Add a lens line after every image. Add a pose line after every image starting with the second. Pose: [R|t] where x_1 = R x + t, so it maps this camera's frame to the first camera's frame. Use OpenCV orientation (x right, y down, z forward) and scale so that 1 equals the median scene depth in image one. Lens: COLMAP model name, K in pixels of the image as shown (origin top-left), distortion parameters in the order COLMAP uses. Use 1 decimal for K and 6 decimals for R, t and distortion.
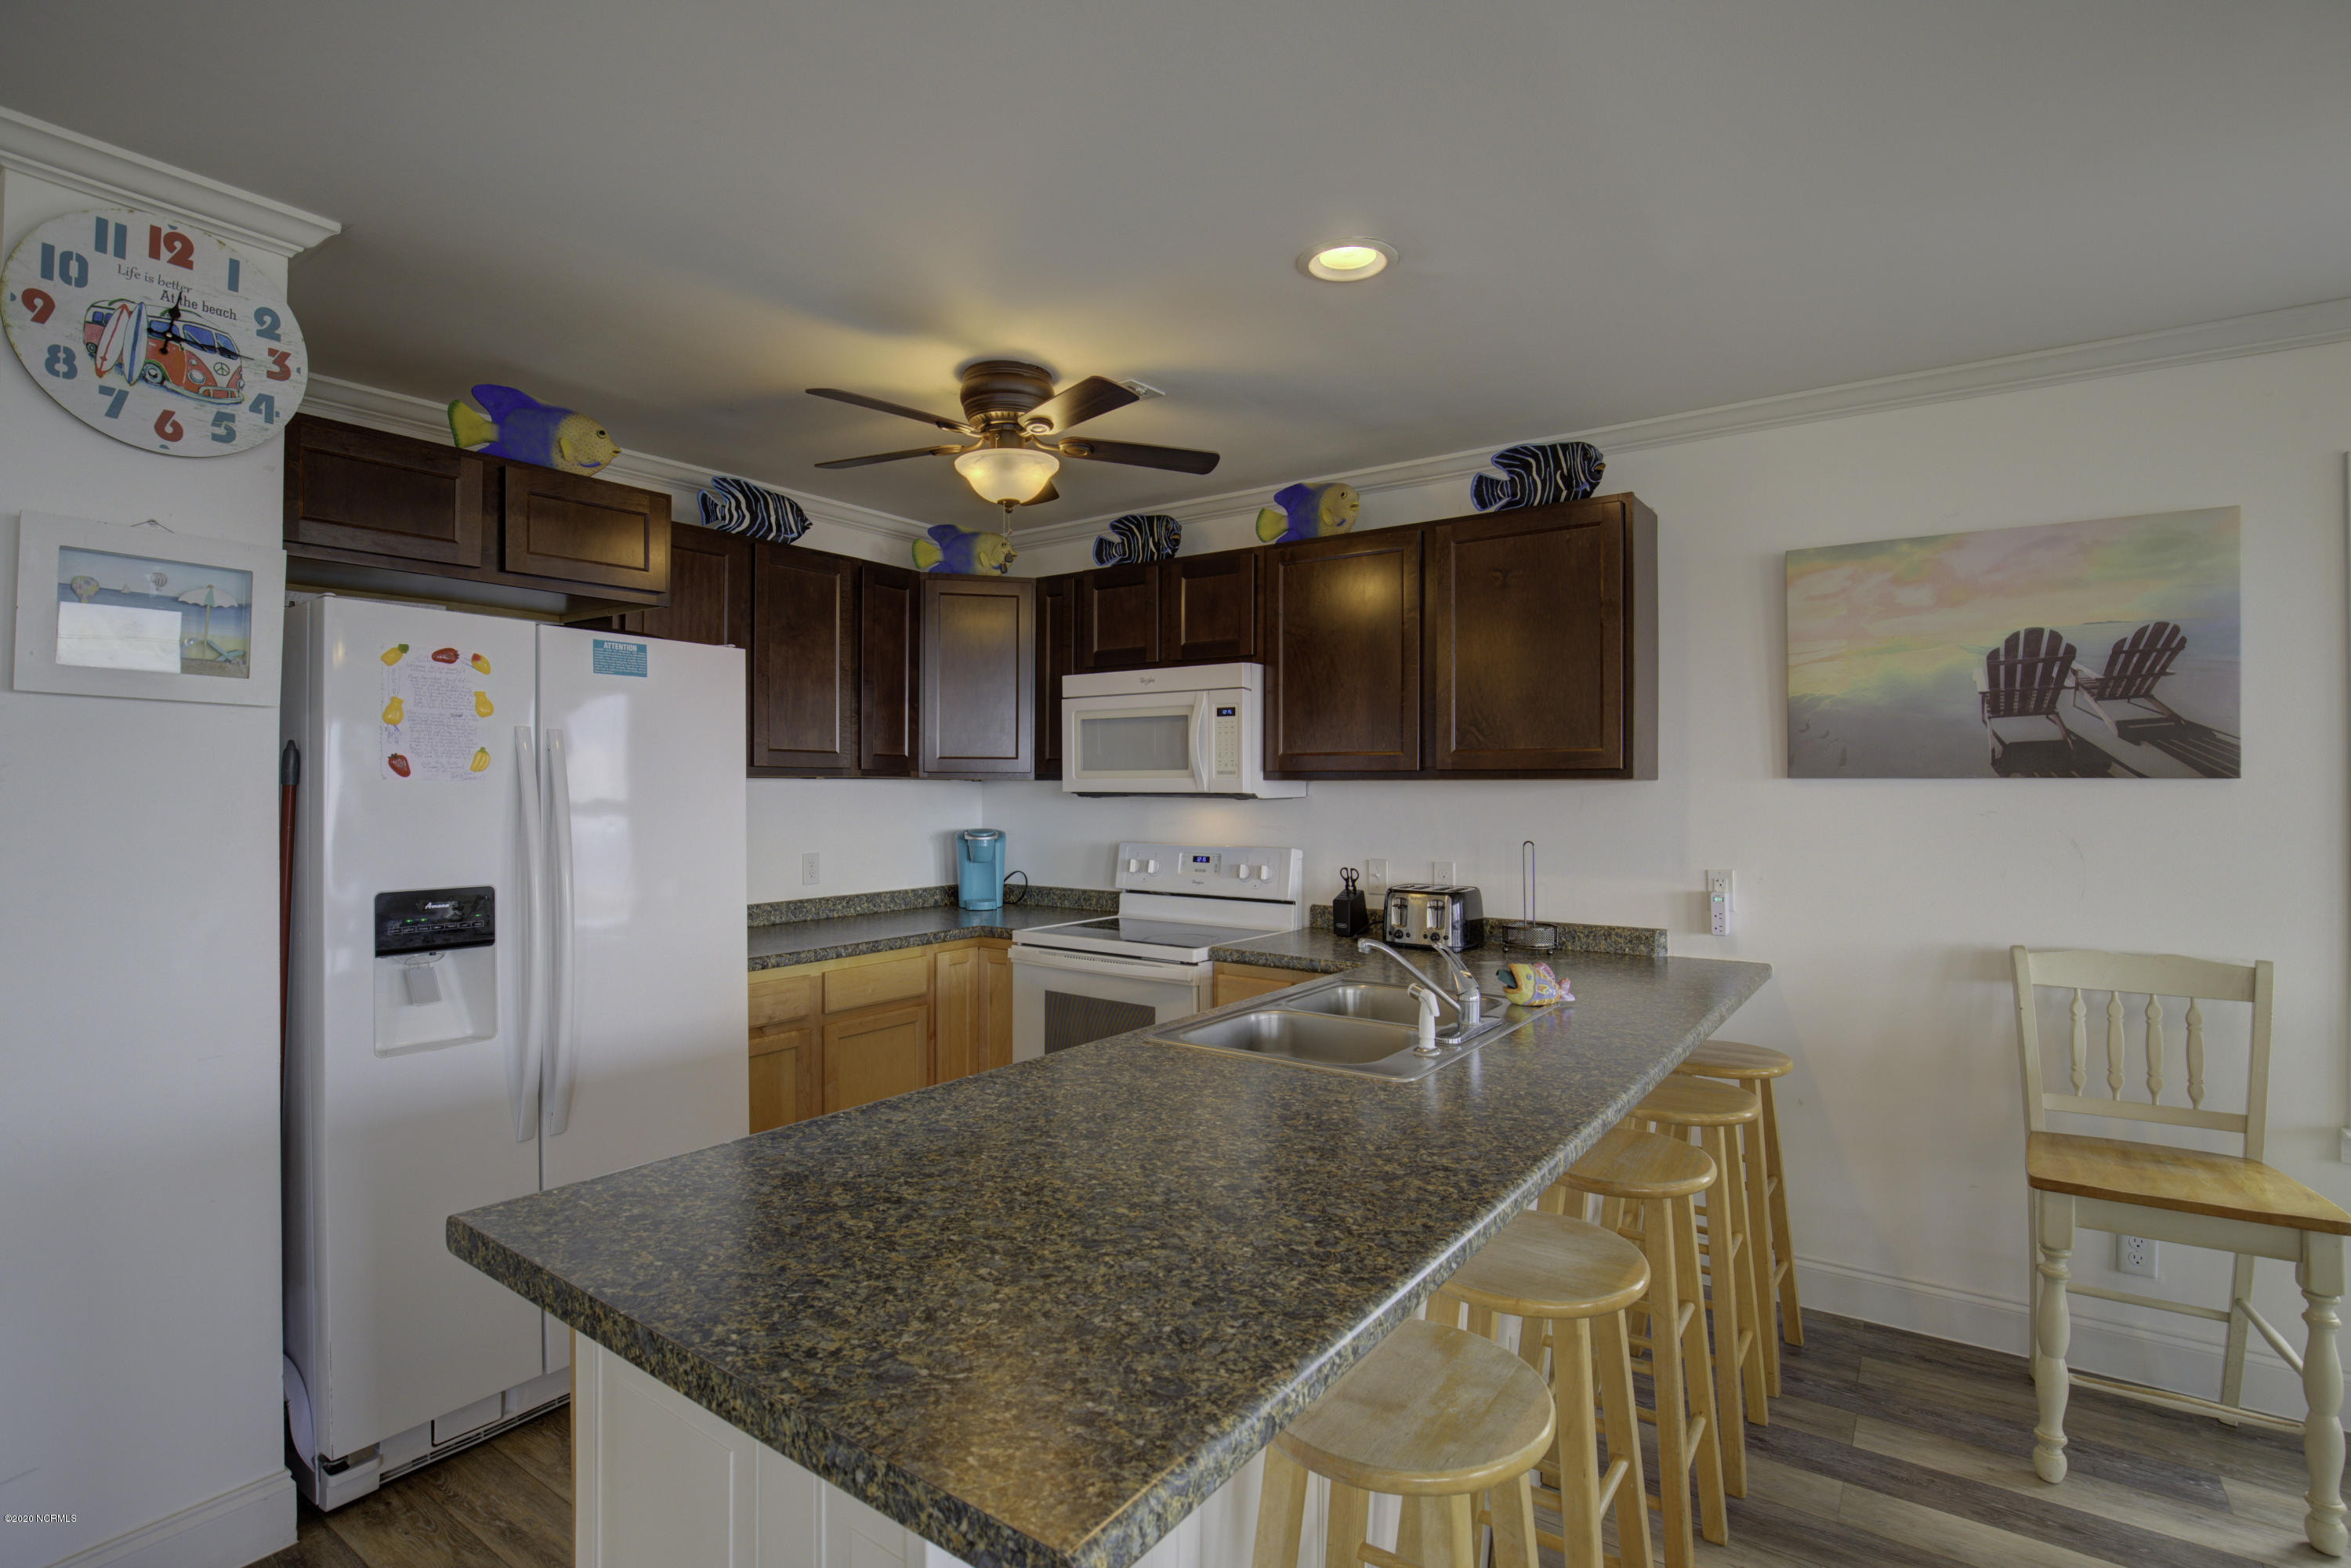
lens RADIAL K [[1110.4, 0, 1184.6], [0, 1110.4, 786.0], [0, 0, 1]] dist [-0.032998, 0.006036]
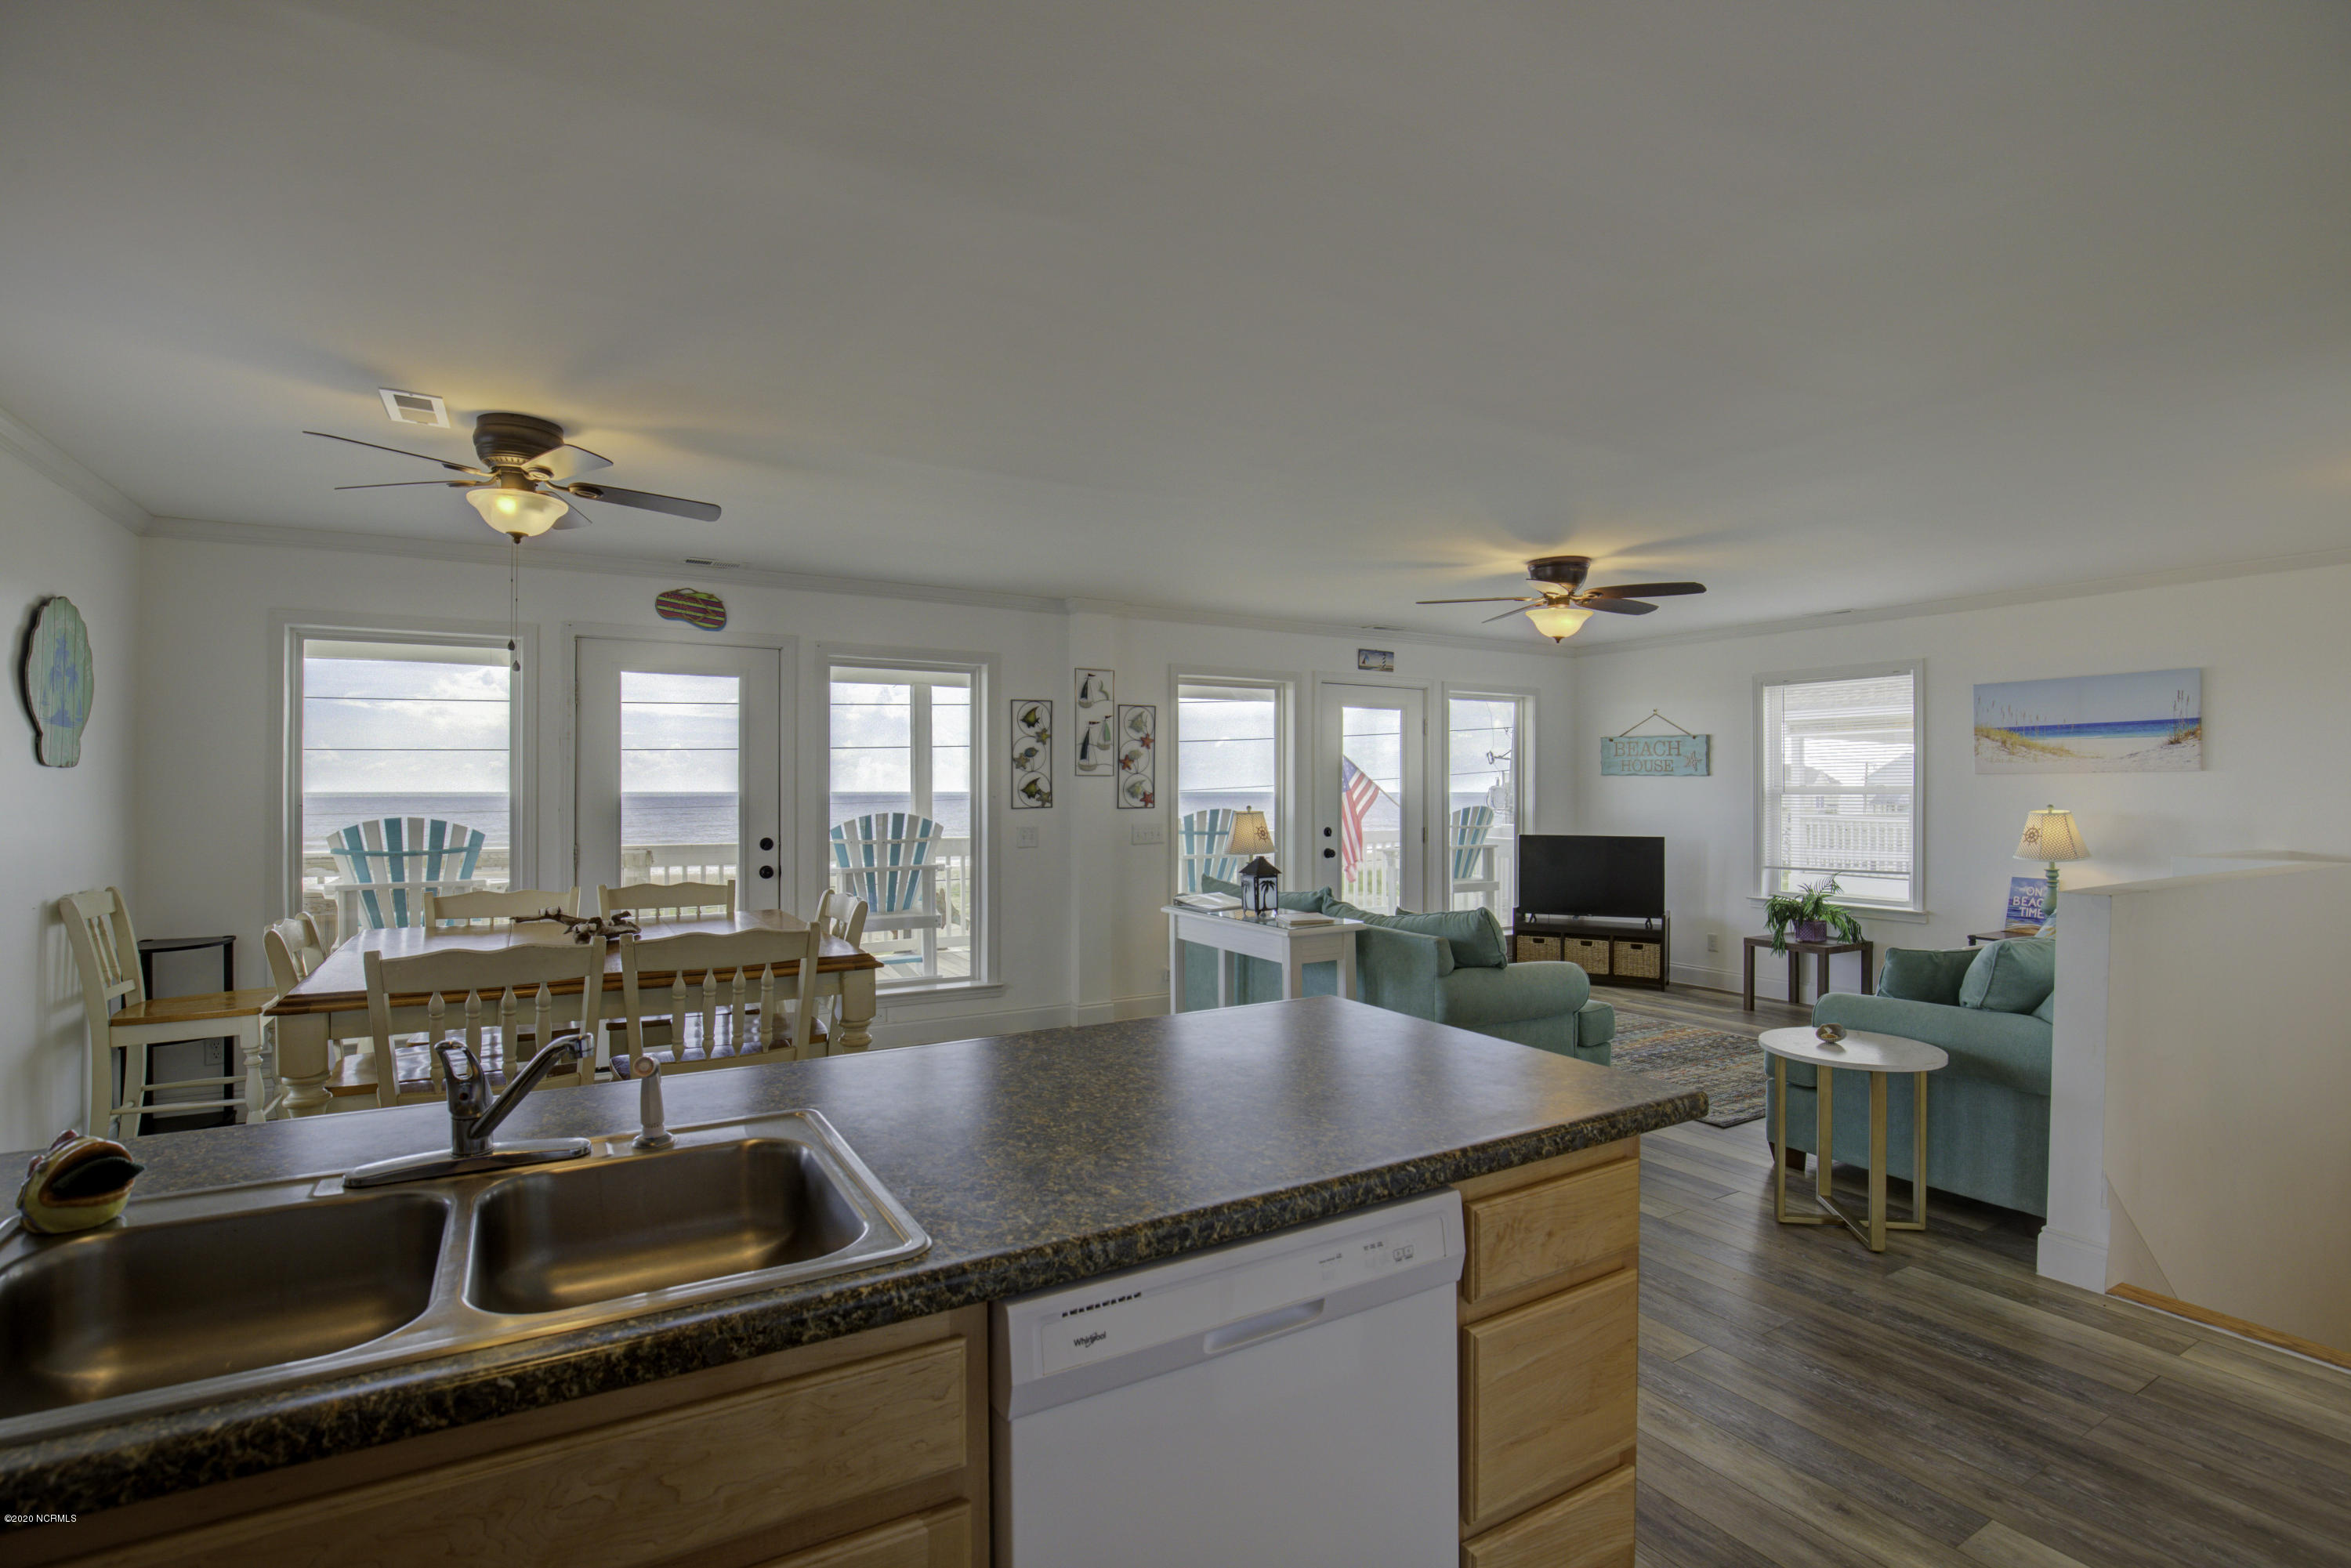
lens RADIAL K [[1110.4, 0, 1180.7], [0, 1110.4, 785.4], [0, 0, 1]] dist [-0.032998, 0.006036]
pose [[-0.914255, -0.001777, 0.405136, -0.294786], [-0.003788, 0.999984, -0.004162, 0.008288], [-0.405122, -0.005339, -0.914247, 1.172158]]
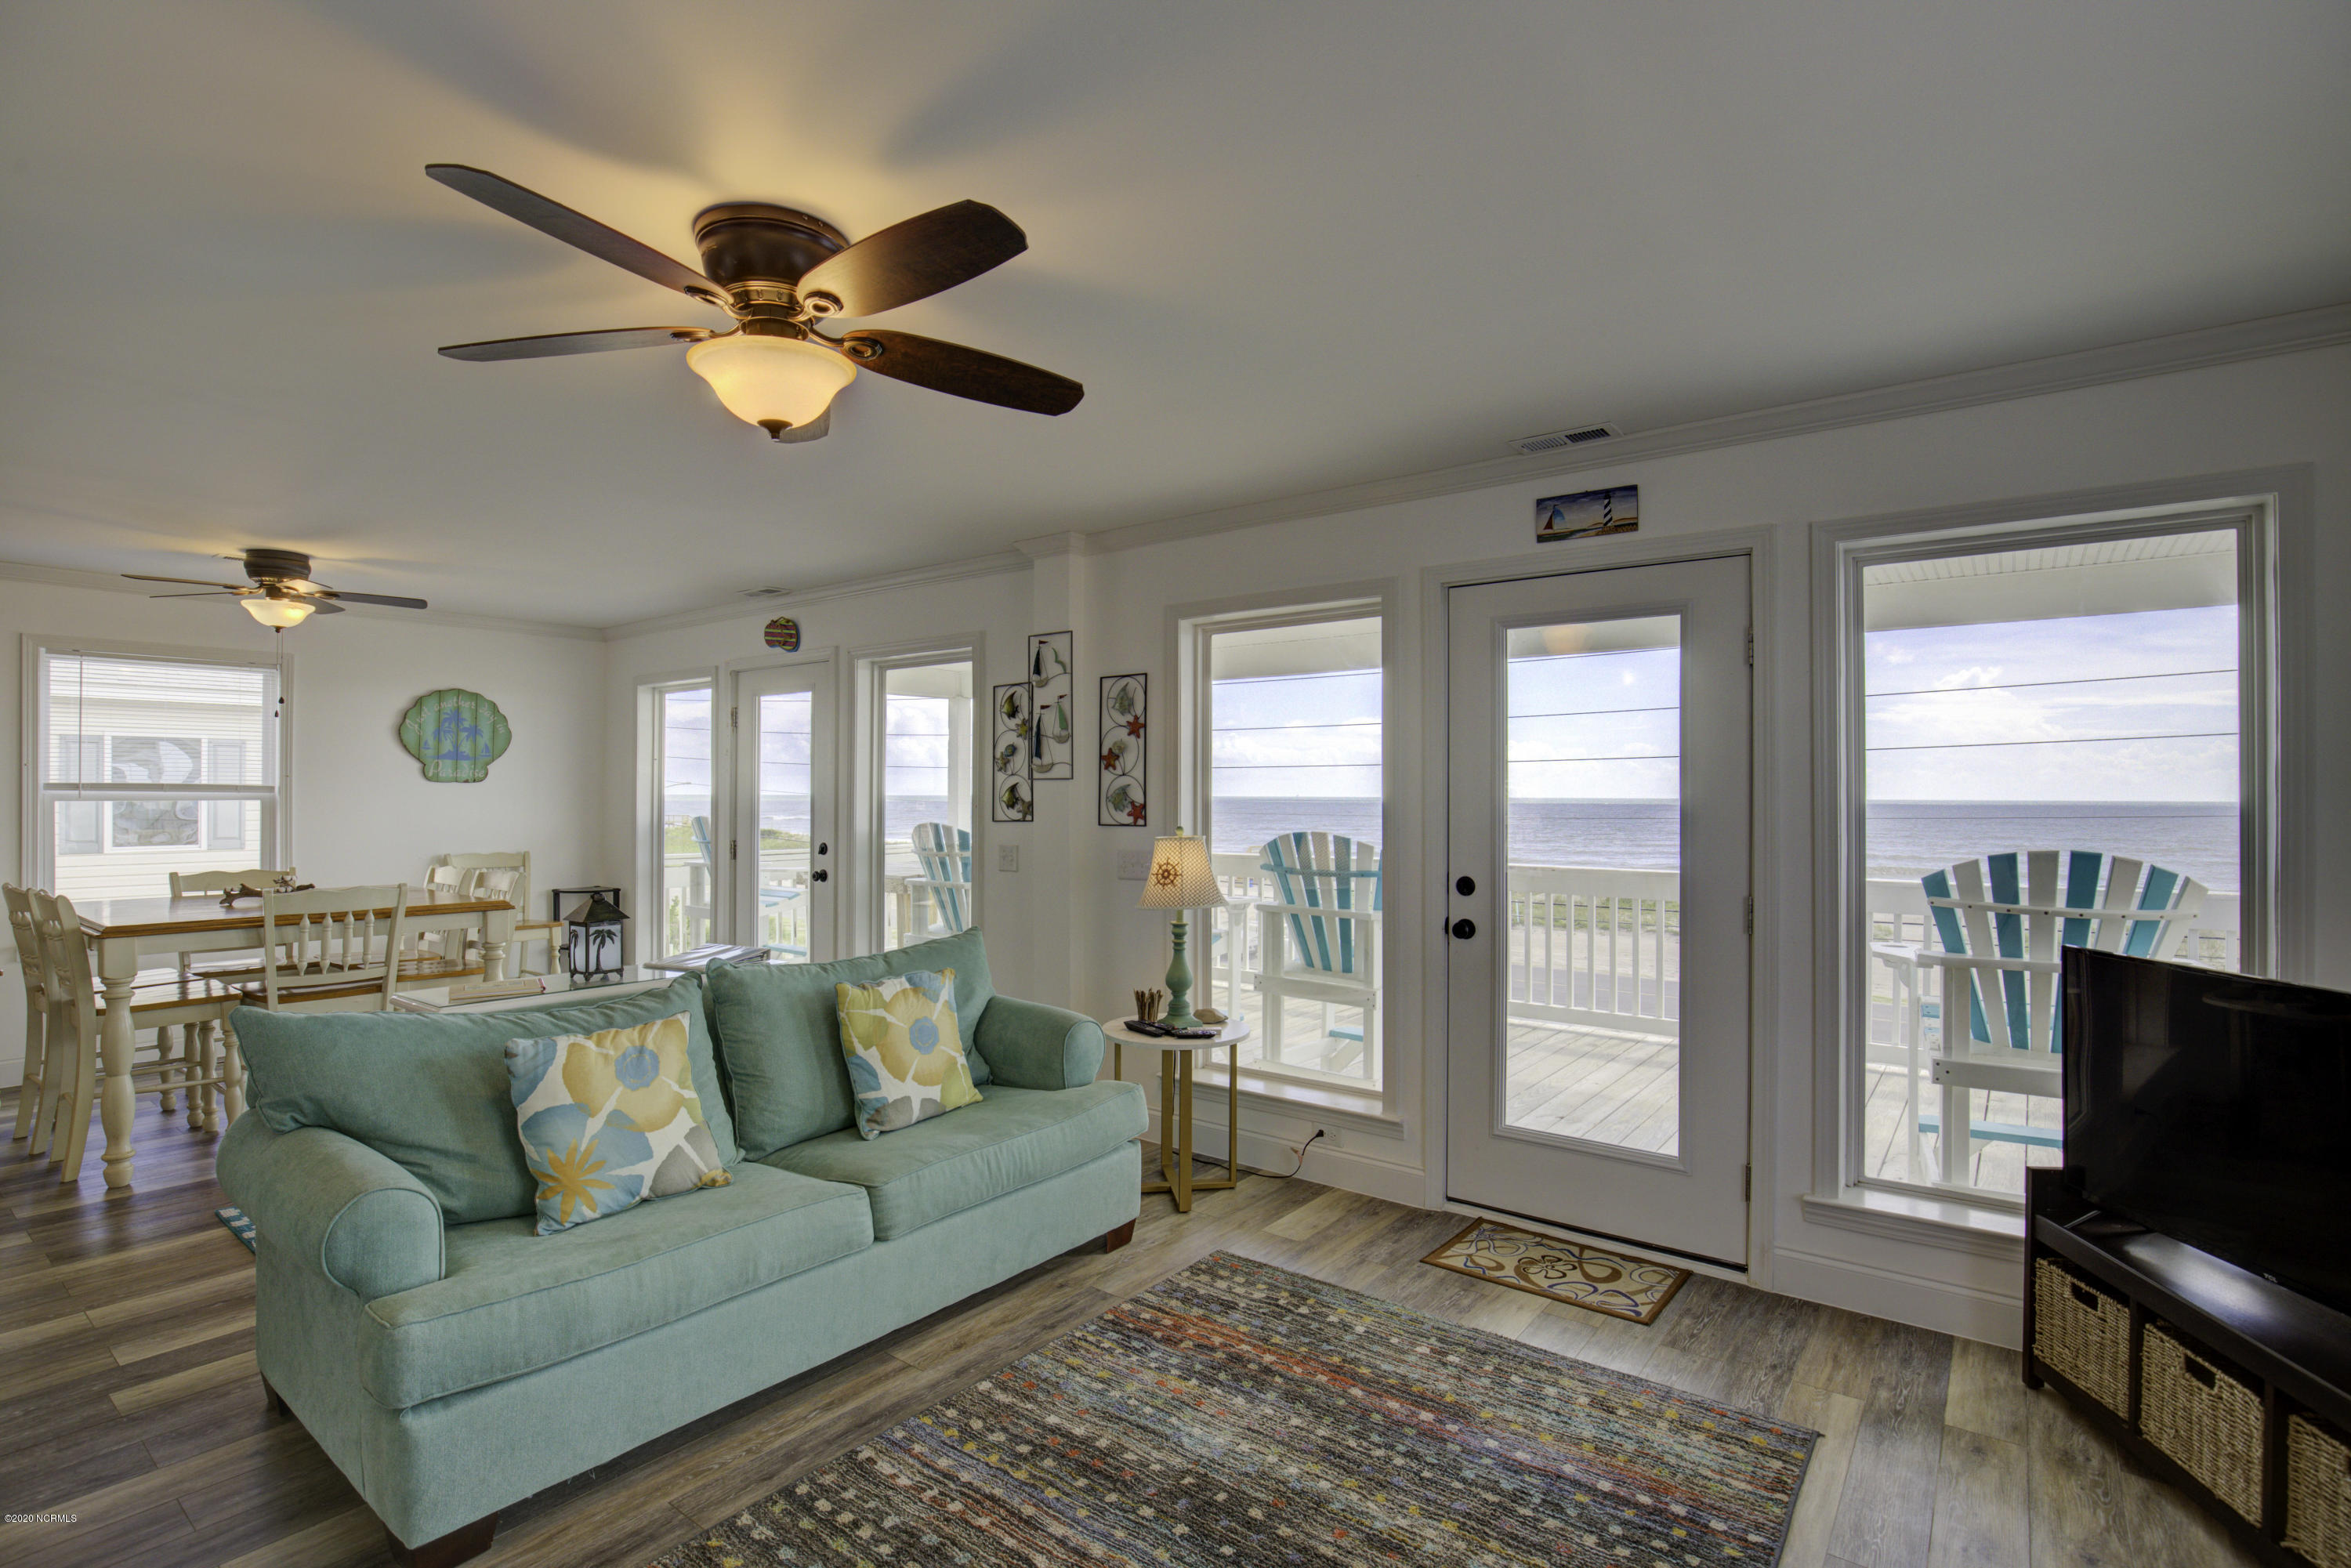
lens RADIAL K [[1110.4, 0, 1173.0], [0, 1110.4, 785.6], [0, 0, 1]] dist [-0.032998, 0.006036]
pose [[0.038275, 0.004576, 0.999257, -0.909606], [-0.004810, 0.999979, -0.004395, -0.005229], [-0.999256, -0.004638, 0.038296, -1.276378]]
